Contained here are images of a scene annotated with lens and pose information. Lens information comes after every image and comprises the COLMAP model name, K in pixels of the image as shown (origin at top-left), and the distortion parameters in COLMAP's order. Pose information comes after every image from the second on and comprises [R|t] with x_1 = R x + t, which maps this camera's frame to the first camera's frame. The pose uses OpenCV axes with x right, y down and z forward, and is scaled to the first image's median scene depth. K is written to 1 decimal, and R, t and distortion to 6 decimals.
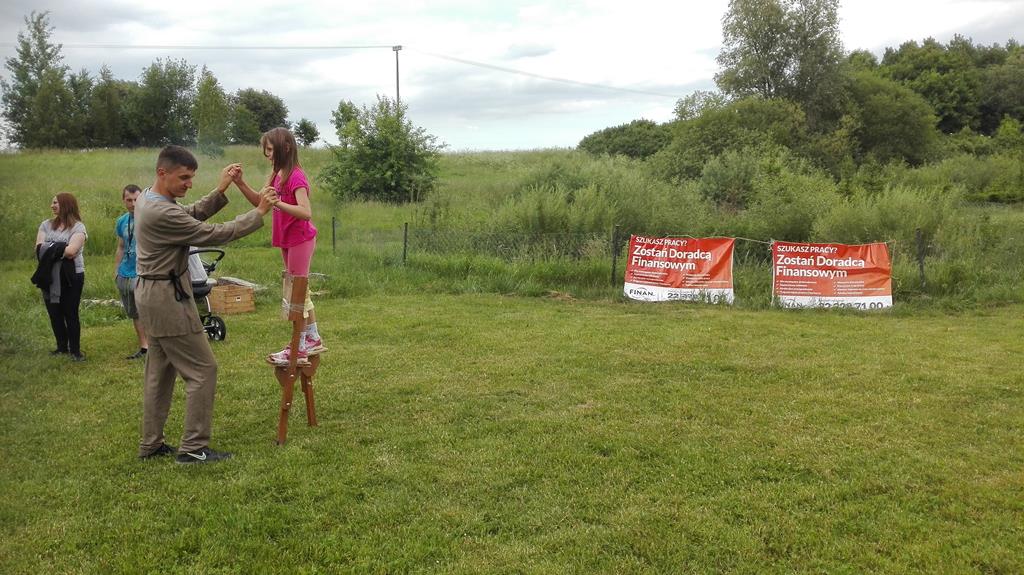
lens RADIAL K [[829.7, 0, 512.0], [0, 829.7, 310.4], [0, 0, 1]] dist [0.114569, -0.229940]
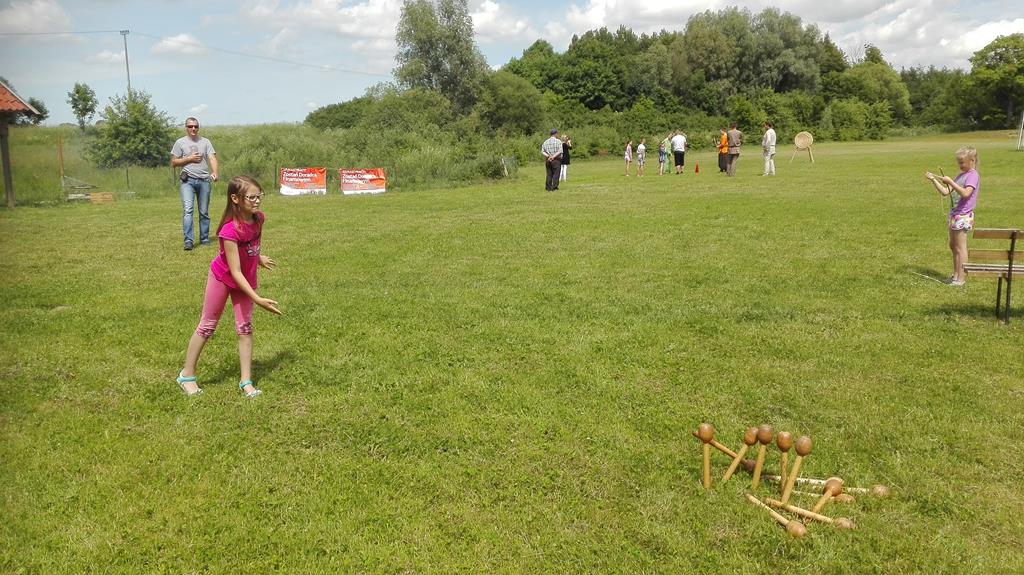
lens RADIAL K [[829.7, 0, 512.0], [0, 829.7, 310.4], [0, 0, 1]] dist [0.114569, -0.229940]
pose [[0.956237, -0.073525, 0.283206, 0.020224], [0.064514, 0.997073, 0.041029, 0.080186], [-0.285394, -0.020963, 0.958181, -0.456639]]
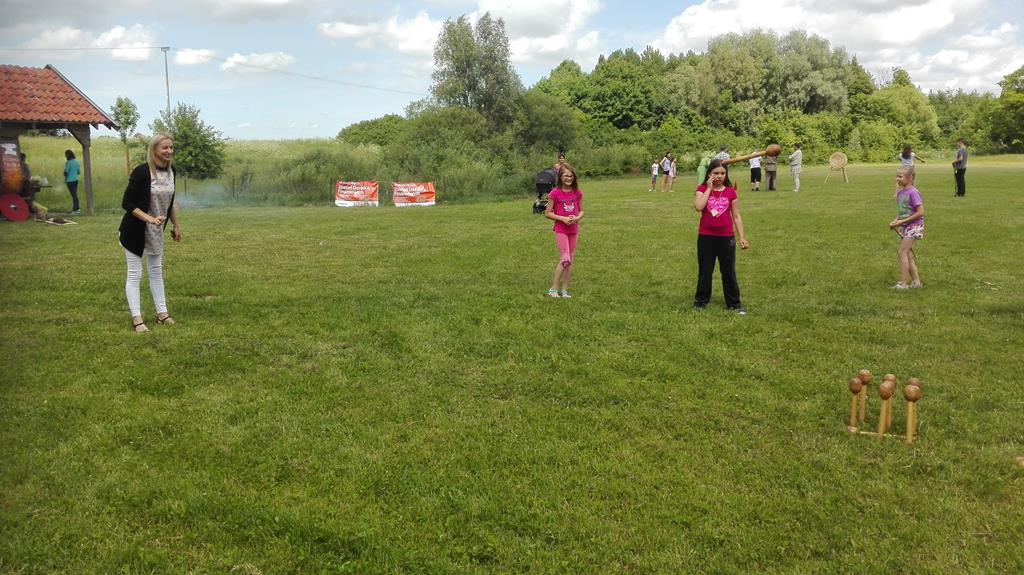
lens RADIAL K [[829.7, 0, 512.0], [0, 829.7, 310.4], [0, 0, 1]] dist [0.114569, -0.229940]
pose [[0.963623, -0.051910, 0.262177, -0.008099], [0.048575, 0.998635, 0.019189, 0.084234], [-0.262816, -0.005755, 0.964829, -0.473040]]
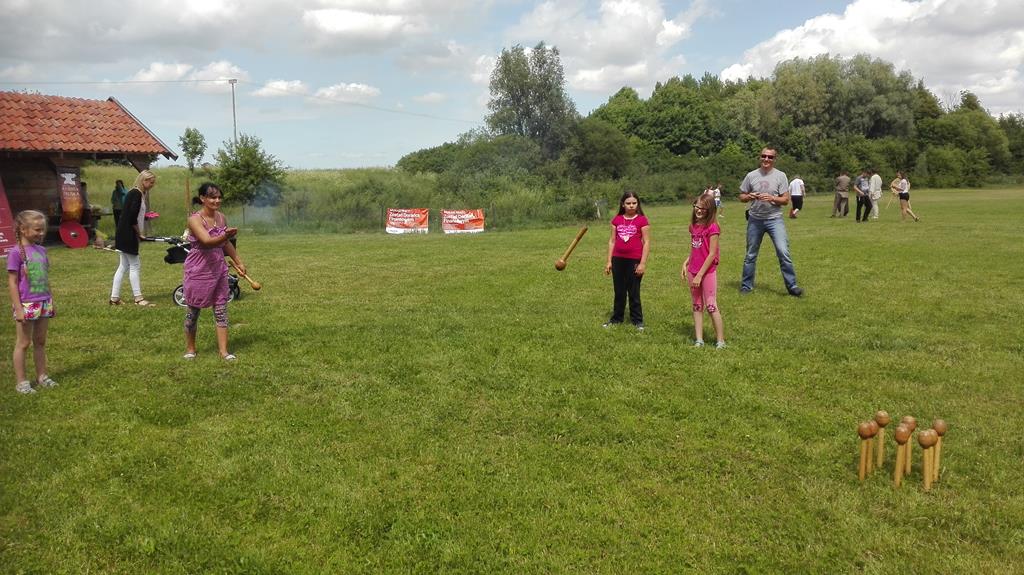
lens RADIAL K [[829.7, 0, 512.0], [0, 829.7, 310.4], [0, 0, 1]] dist [0.114569, -0.229940]
pose [[0.979755, -0.037610, 0.196634, 0.001452], [0.041320, 0.999036, -0.014799, 0.083543], [-0.195888, 0.022624, 0.980365, -0.471509]]
